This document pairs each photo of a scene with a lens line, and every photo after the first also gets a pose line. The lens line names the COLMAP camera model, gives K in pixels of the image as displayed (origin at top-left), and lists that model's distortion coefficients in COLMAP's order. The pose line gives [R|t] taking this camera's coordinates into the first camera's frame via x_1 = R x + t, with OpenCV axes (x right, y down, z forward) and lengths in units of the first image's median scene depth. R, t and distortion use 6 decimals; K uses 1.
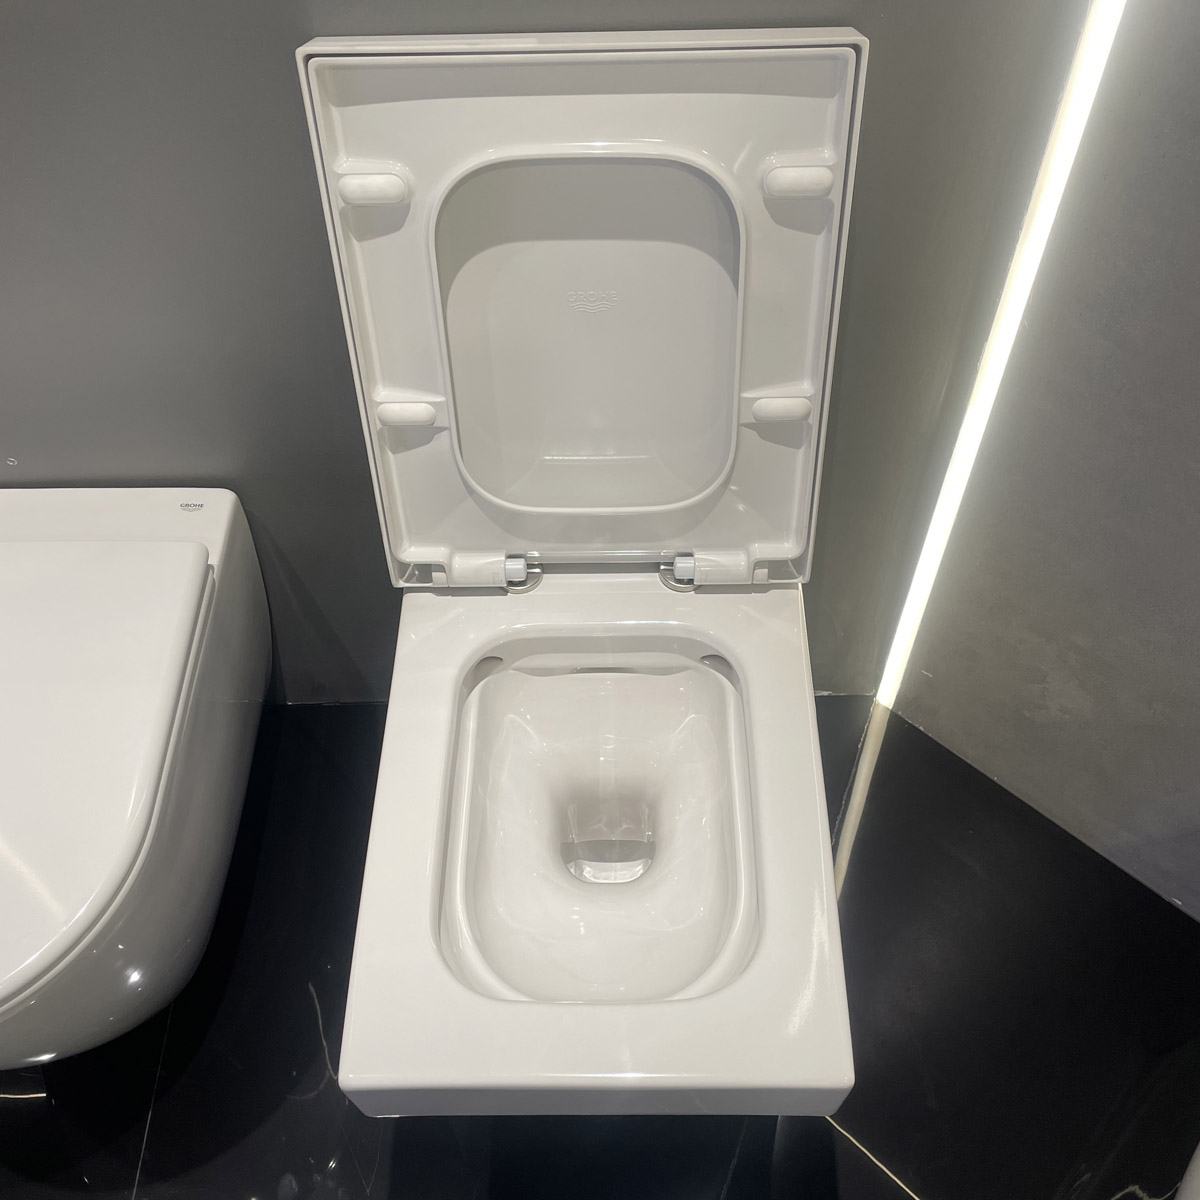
lens RADIAL K [[1227.2, 0, 600.0], [0, 1227.2, 613.2], [0, 0, 1]] dist [0.036101, 0.000000]
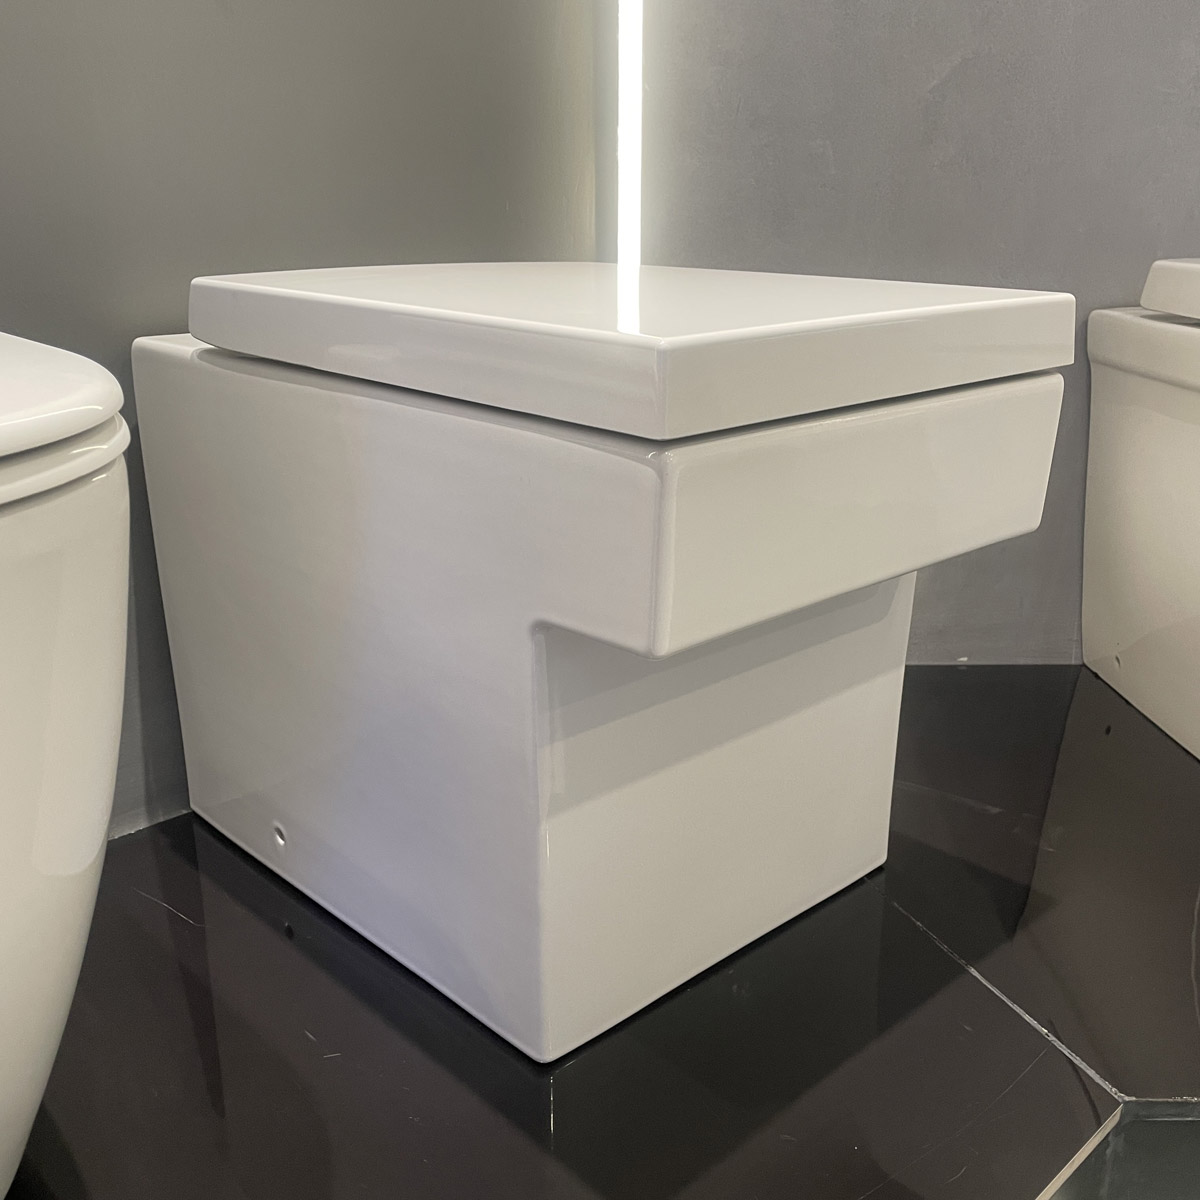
lens RADIAL K [[1227.2, 0, 607.1], [0, 1227.2, 602.7], [0, 0, 1]] dist [0.036101, 0.000000]
pose [[0.721253, -0.187930, 0.666690, -0.500591], [0.547537, 0.744207, -0.382568, 0.500708], [-0.424260, 0.640966, 0.639661, 0.504490]]
